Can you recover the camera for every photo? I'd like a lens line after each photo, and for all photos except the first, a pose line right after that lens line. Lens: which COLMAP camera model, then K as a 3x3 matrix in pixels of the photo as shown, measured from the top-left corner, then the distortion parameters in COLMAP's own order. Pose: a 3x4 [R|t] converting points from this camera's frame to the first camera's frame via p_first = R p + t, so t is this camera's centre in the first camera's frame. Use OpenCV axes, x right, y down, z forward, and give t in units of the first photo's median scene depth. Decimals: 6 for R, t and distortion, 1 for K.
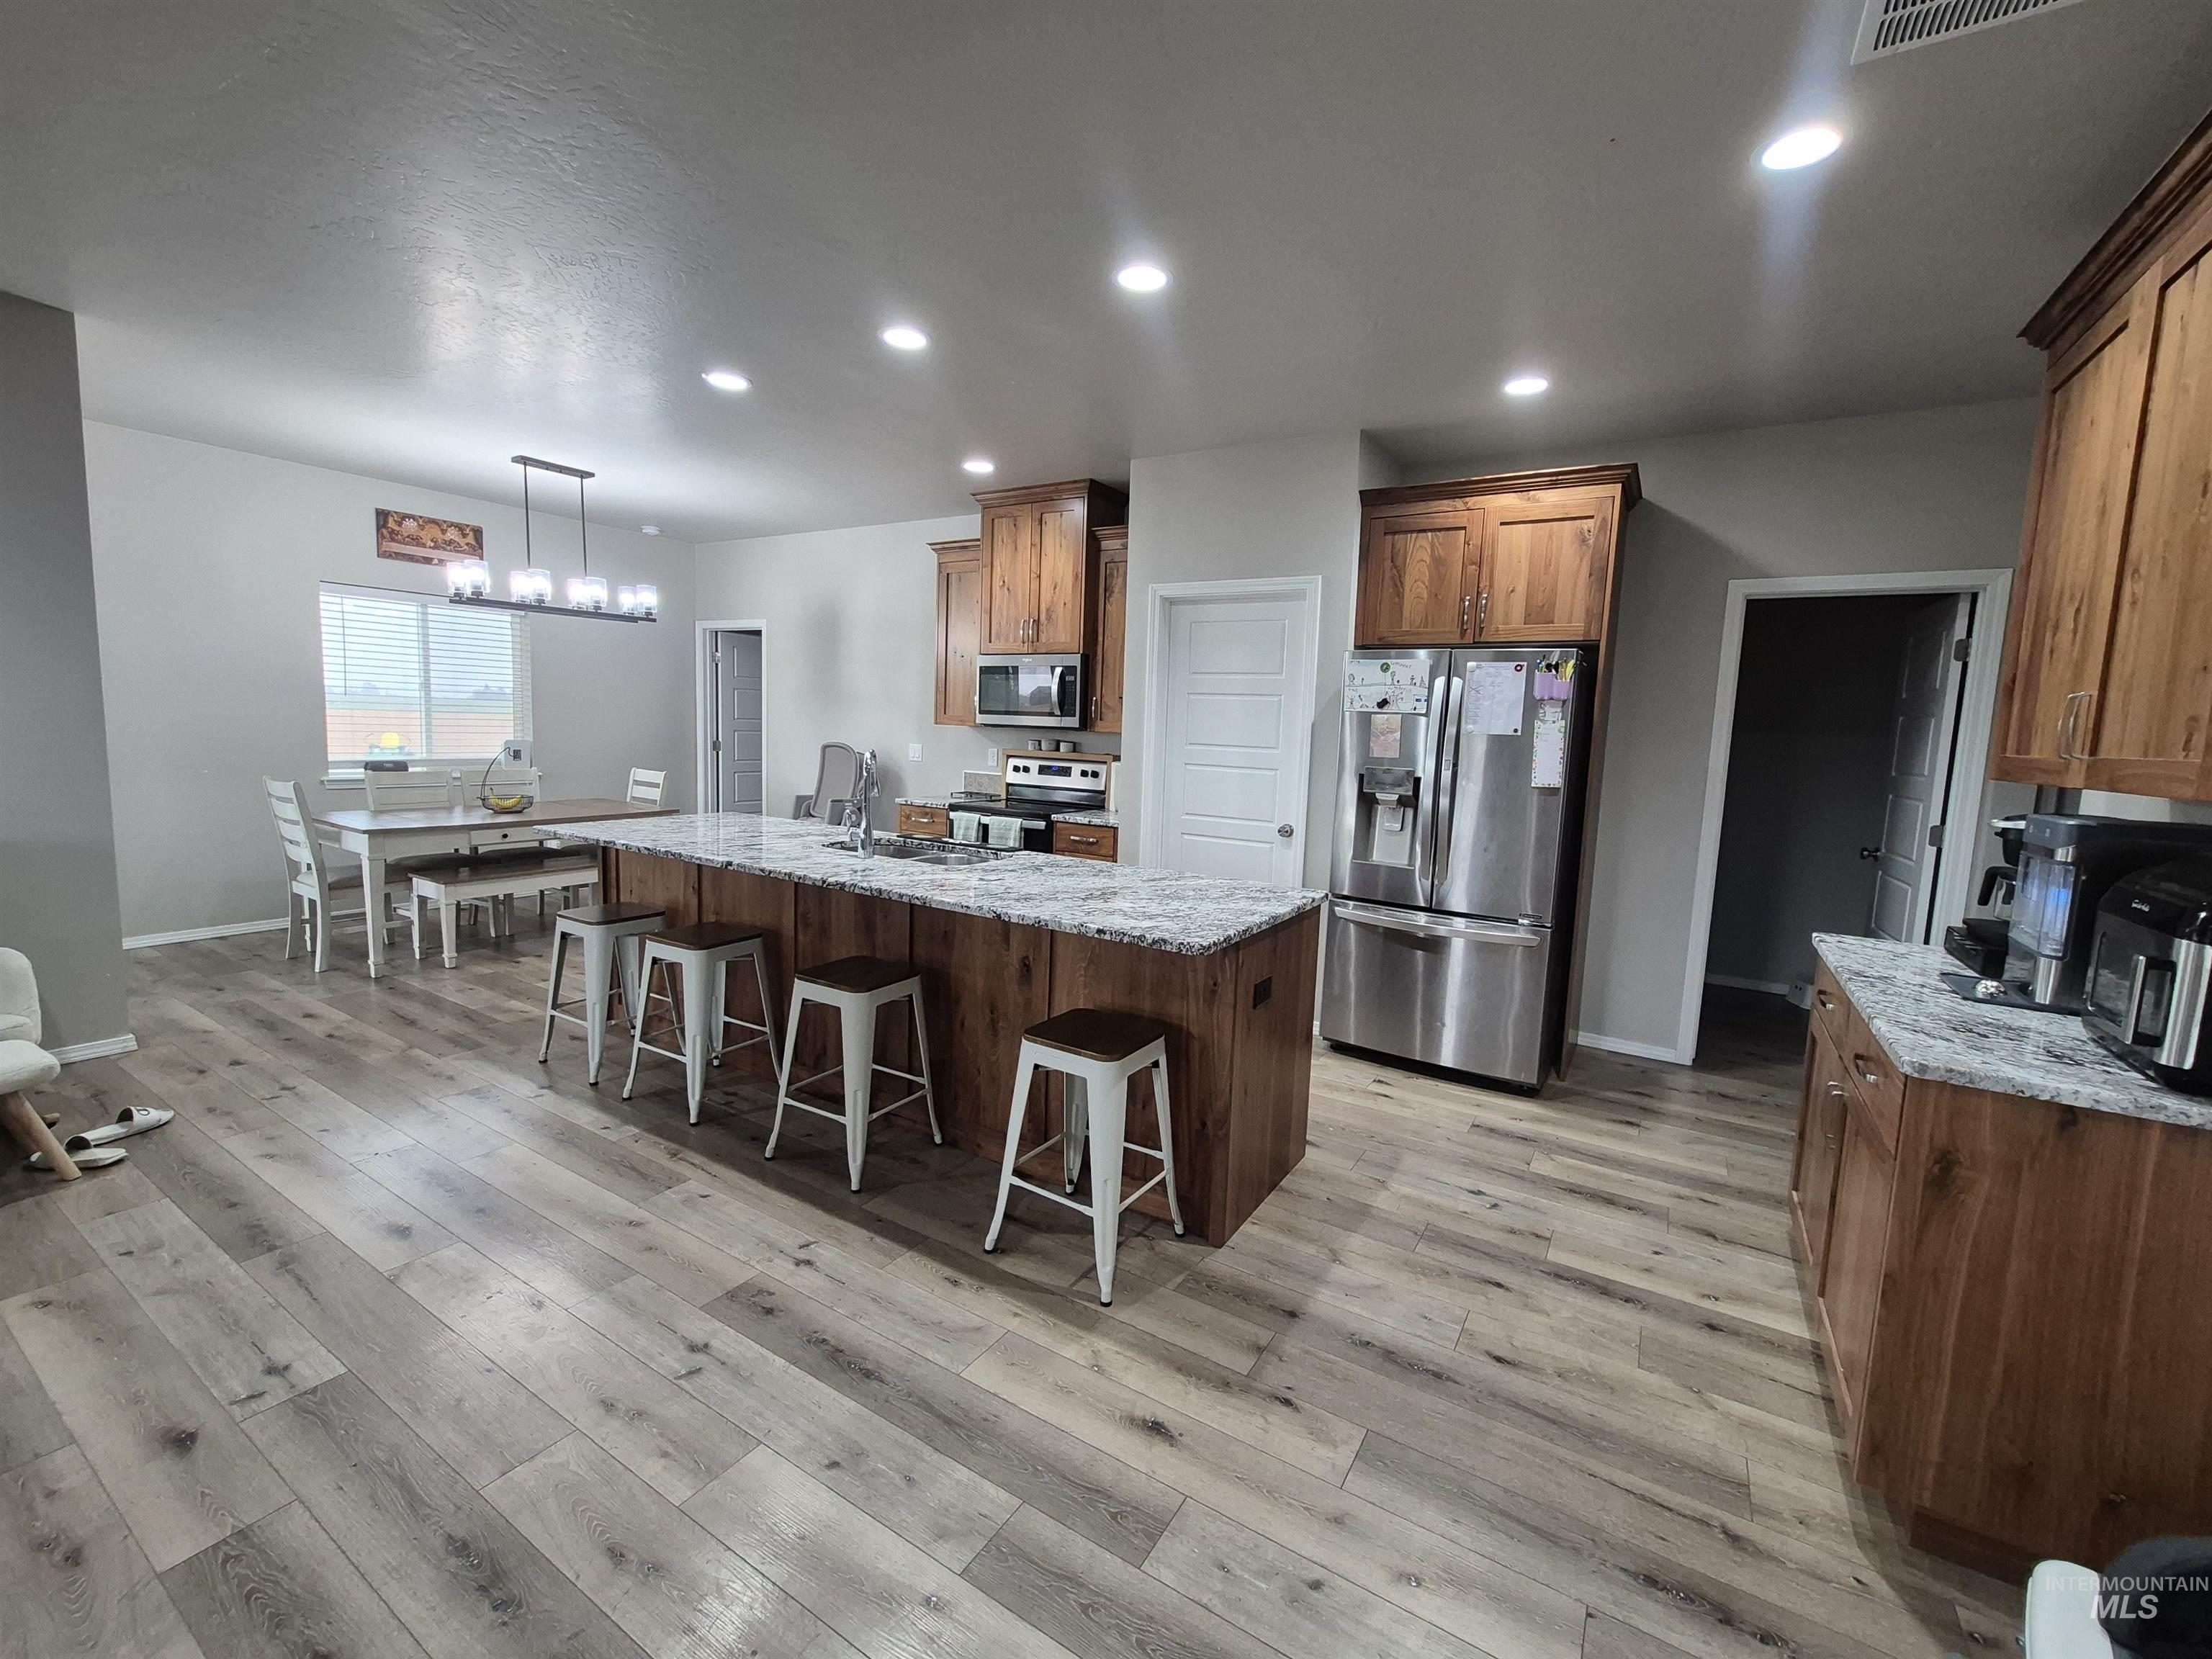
lens RADIAL K [[914.4, 0, 1127.9], [0, 914.4, 816.9], [0, 0, 1]] dist [-0.002602, -0.000372]
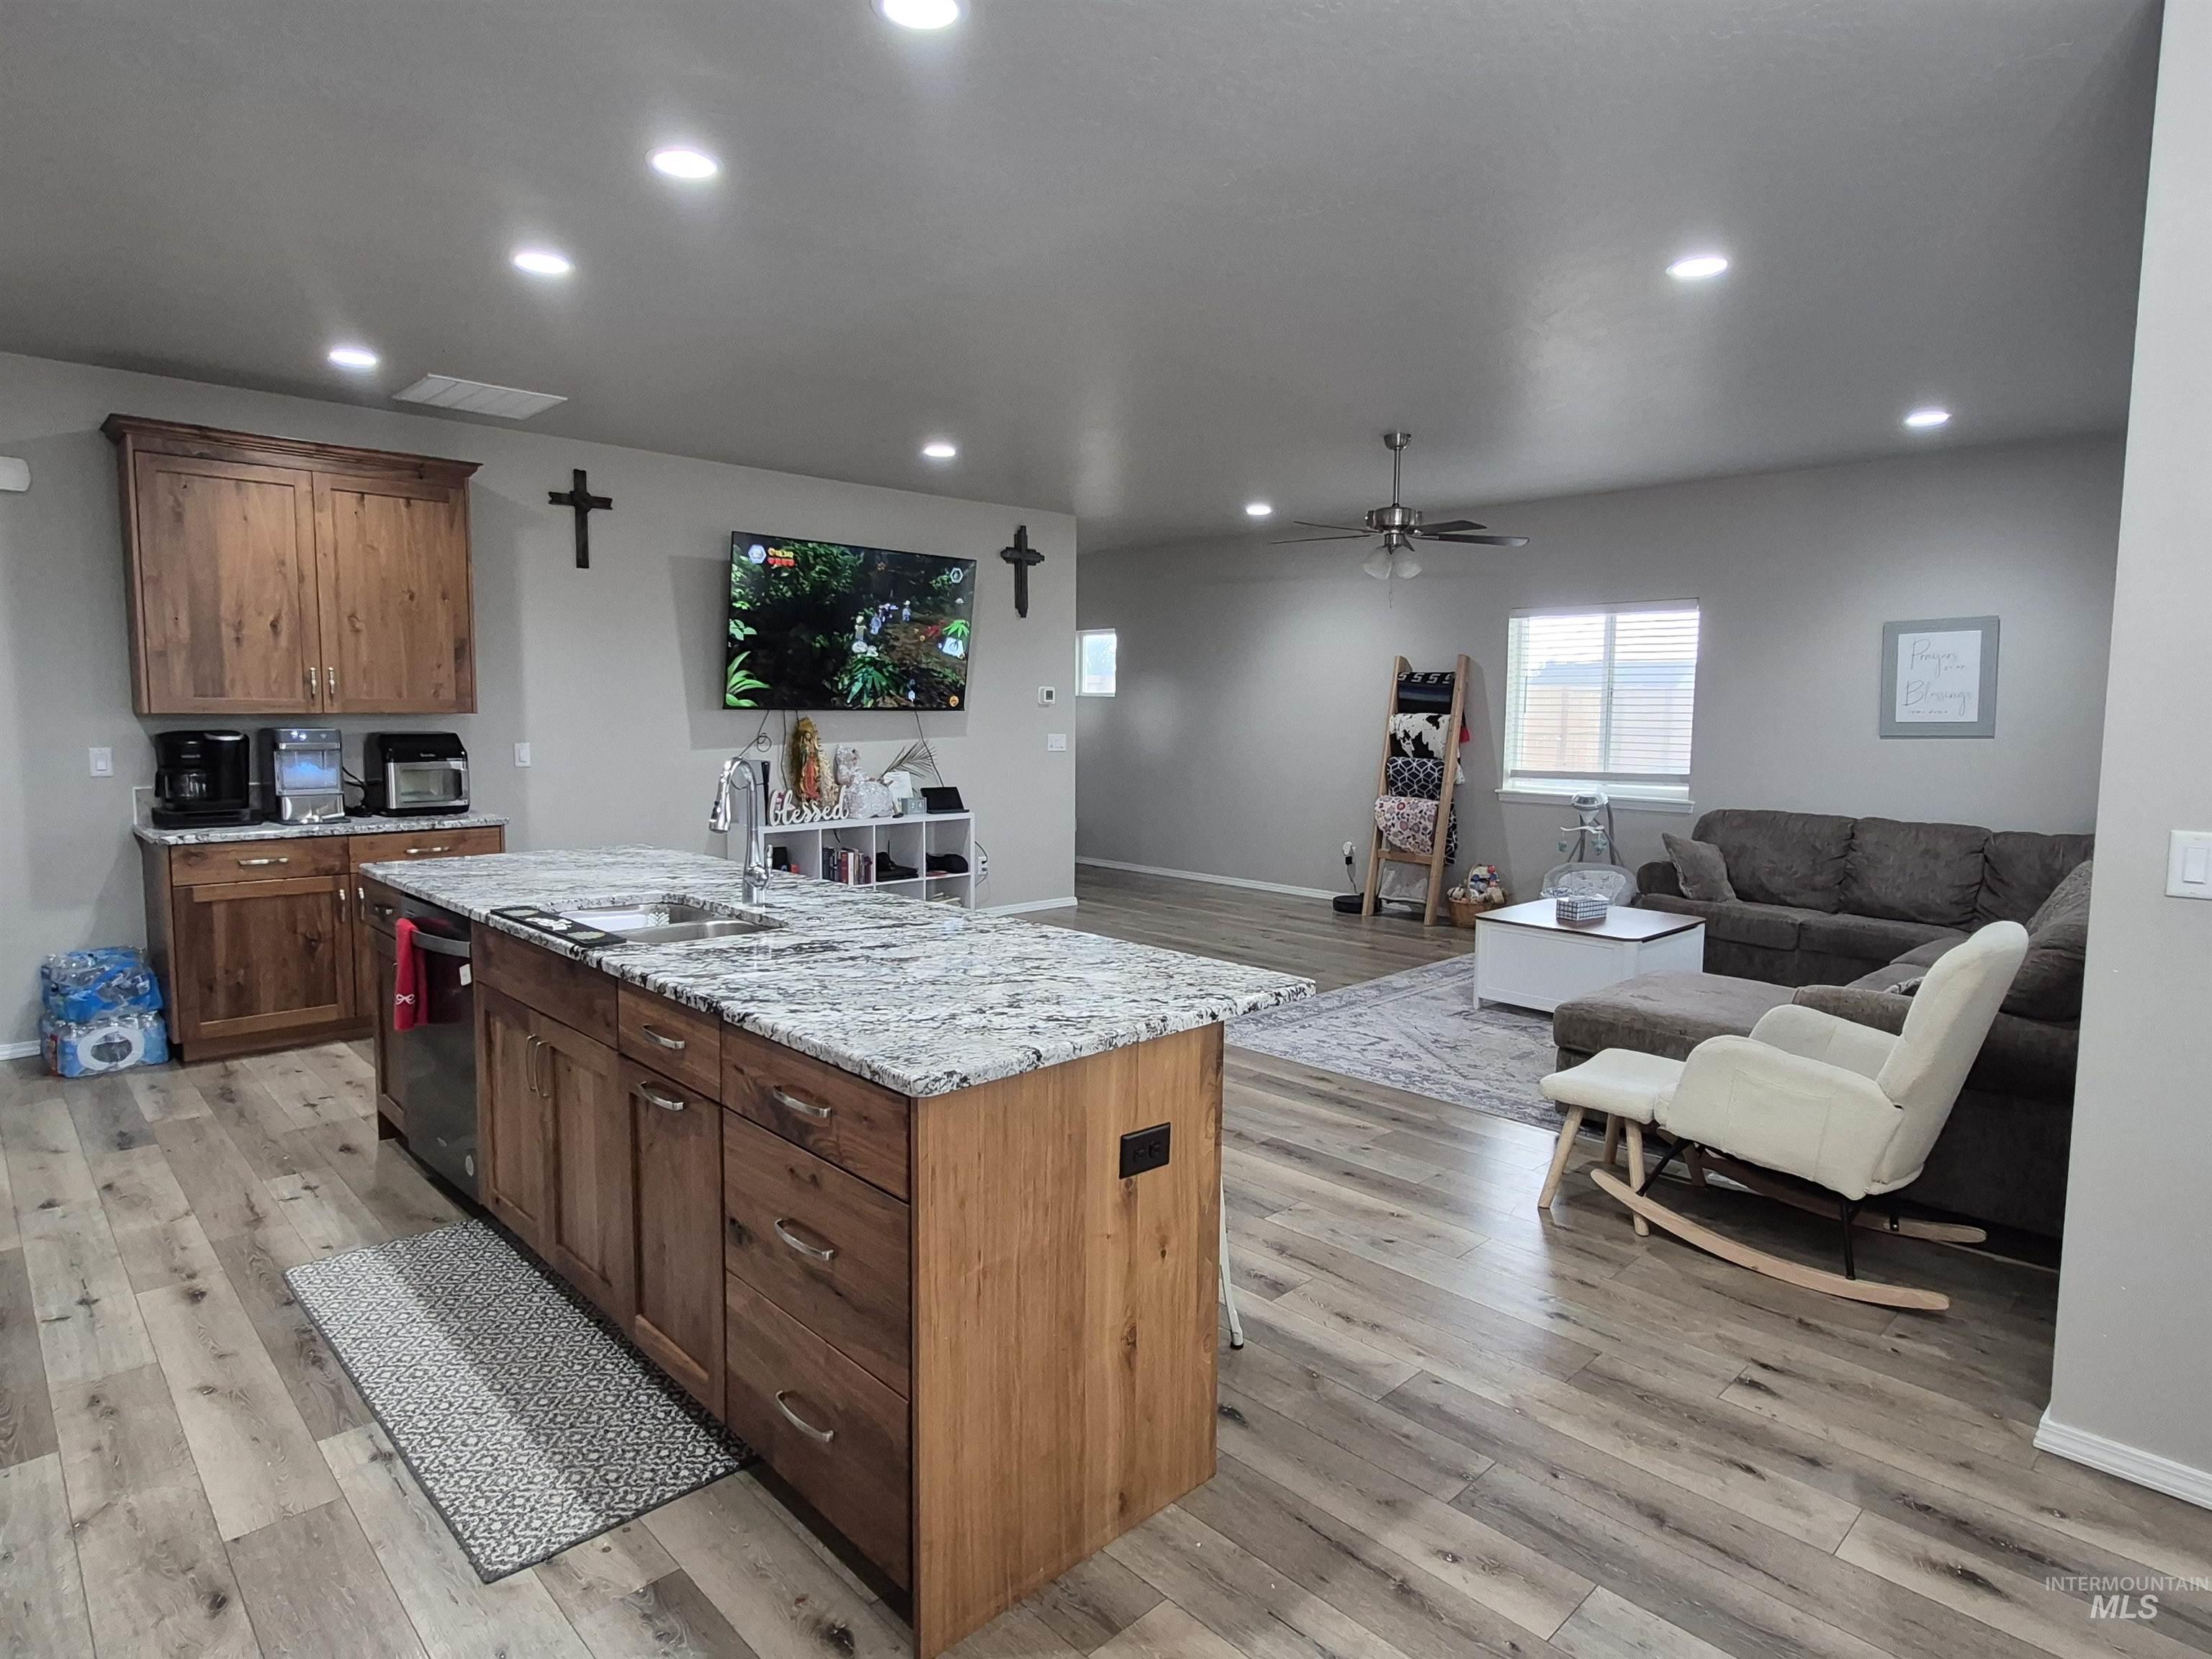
lens RADIAL K [[1222.2, 0, 1130.5], [0, 1222.2, 811.9], [0, 0, 1]] dist [0.002692, -0.002242]
pose [[-0.968352, -0.068291, 0.240063, -0.534518], [-0.020322, 0.980219, 0.196868, -0.148028], [-0.248758, 0.185759, -0.950586, 1.215240]]
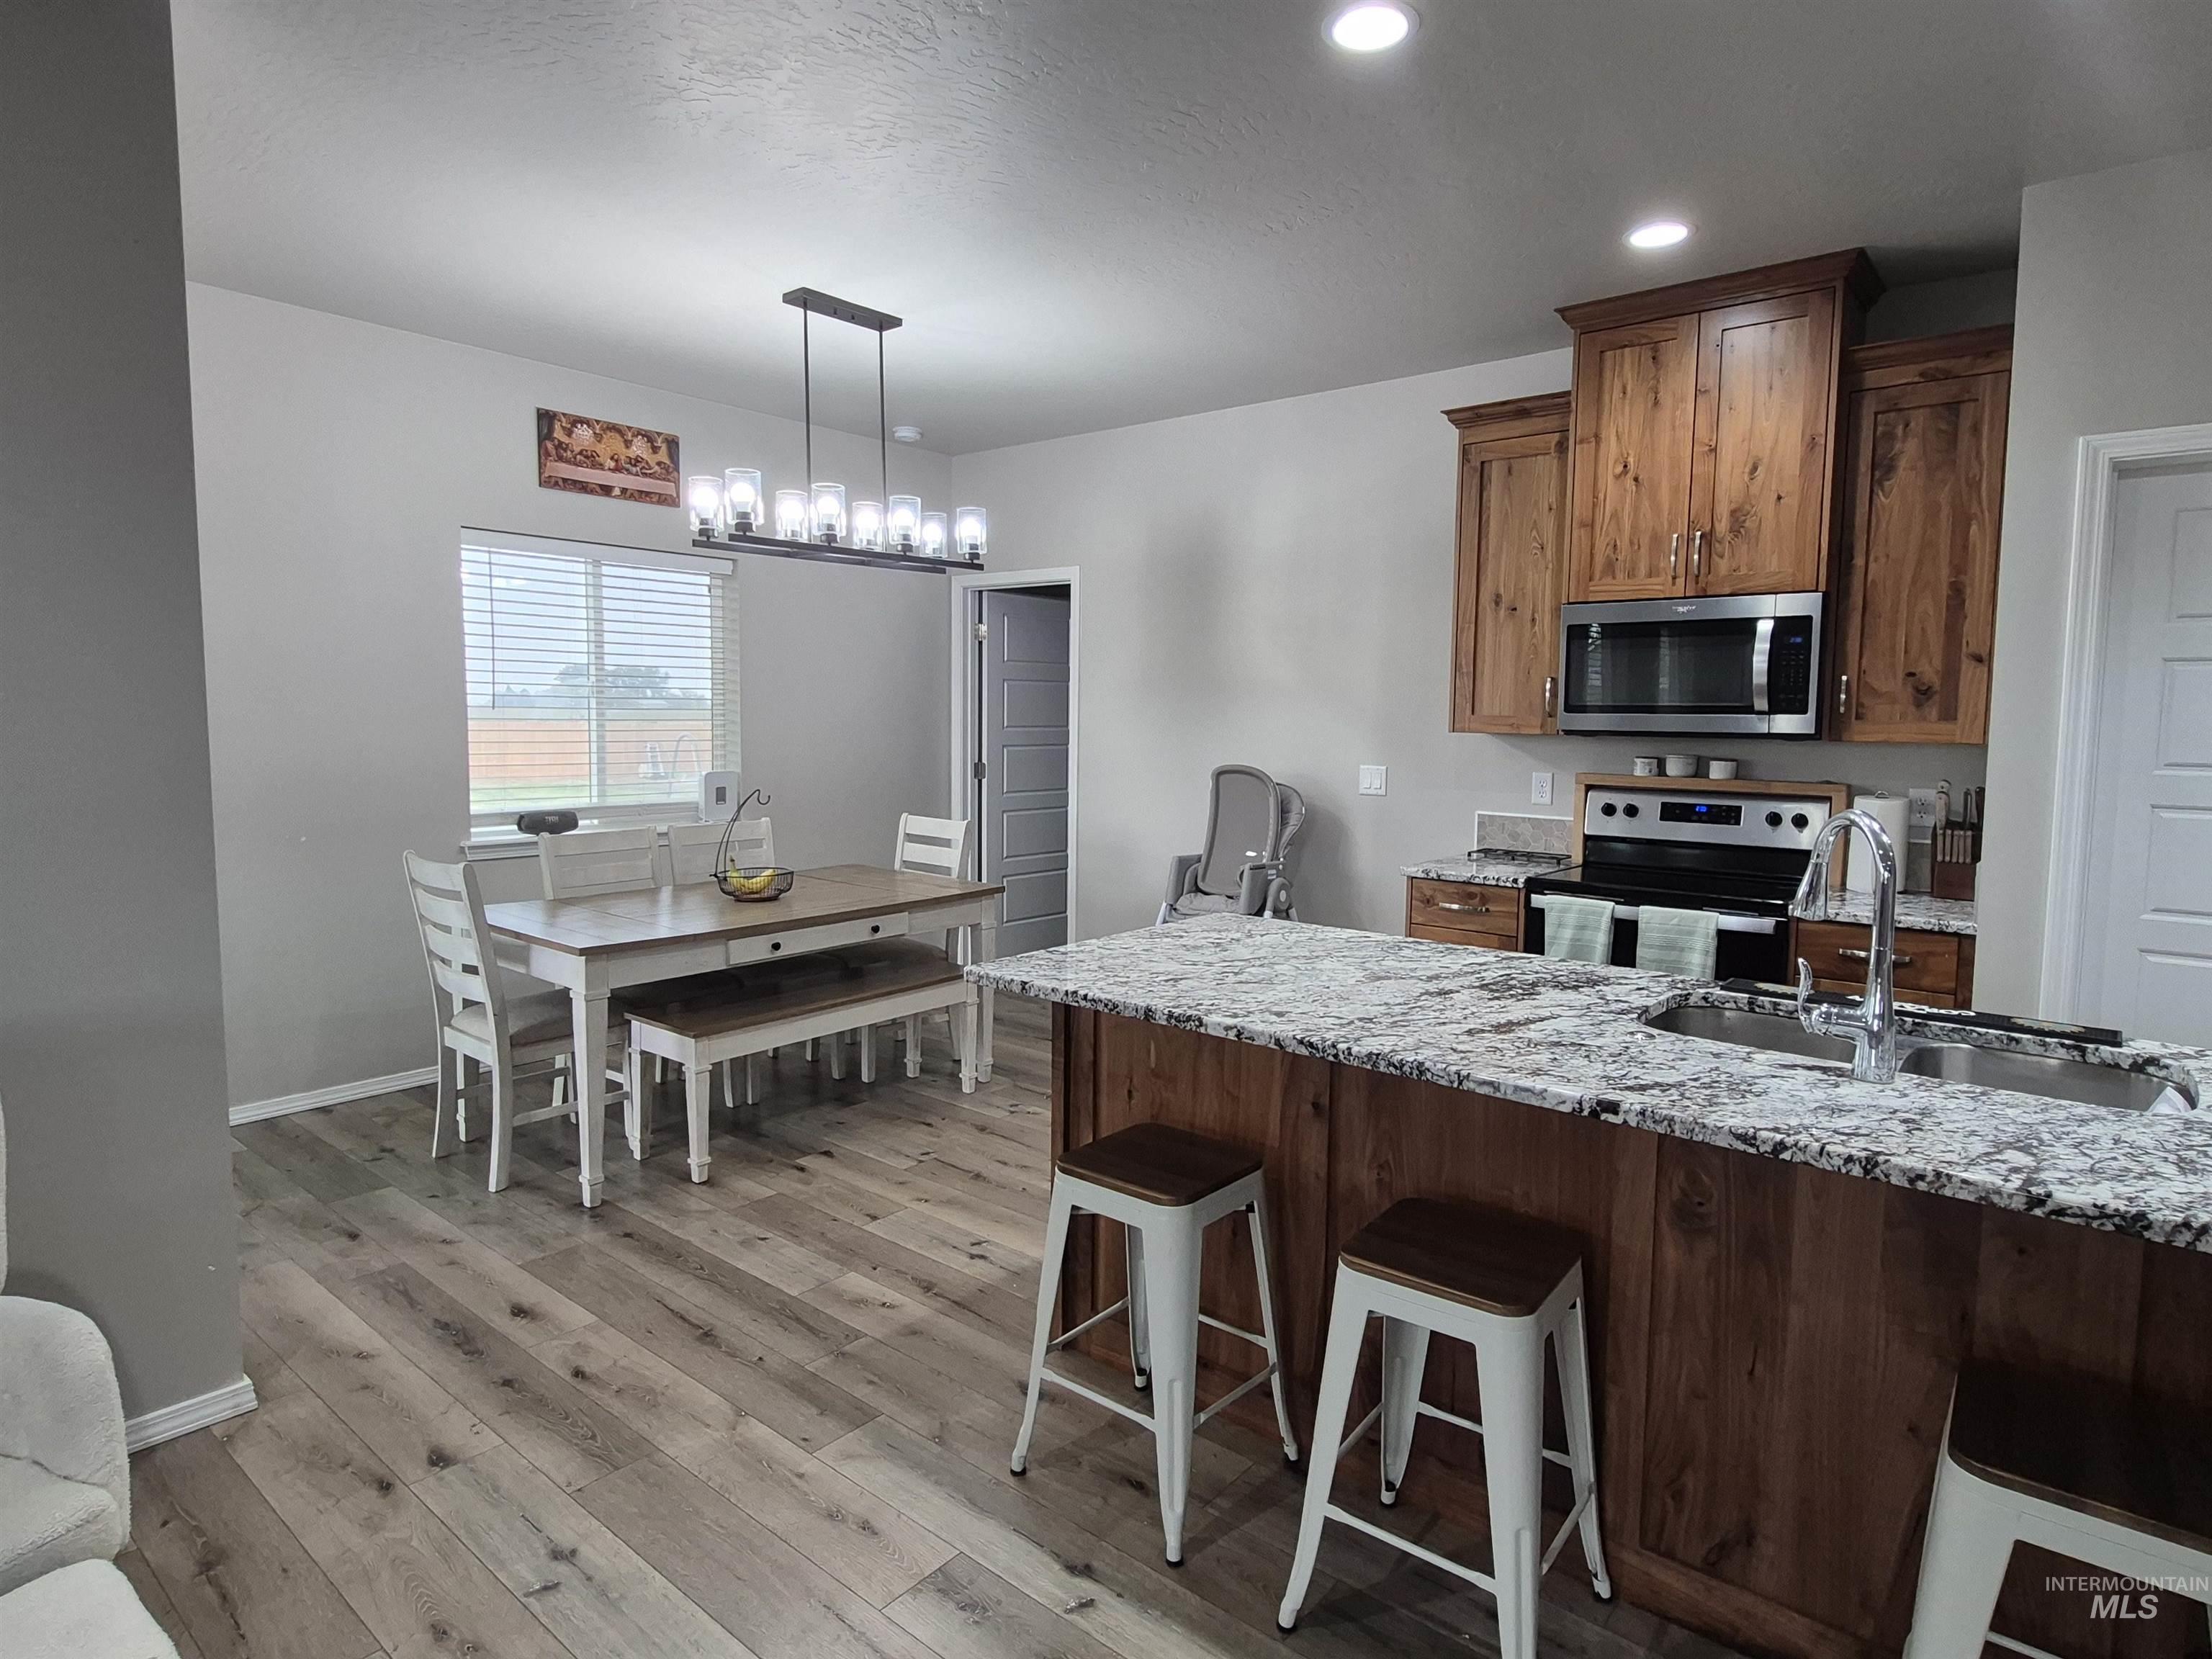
lens RADIAL K [[1222.2, 0, 1130.5], [0, 1222.2, 811.9], [0, 0, 1]] dist [0.002692, -0.002242]
pose [[0.990077, -0.015103, -0.139712, -0.354969], [0.011779, 0.999628, -0.024591, -0.042642], [0.140031, 0.022701, 0.989887, 0.269410]]
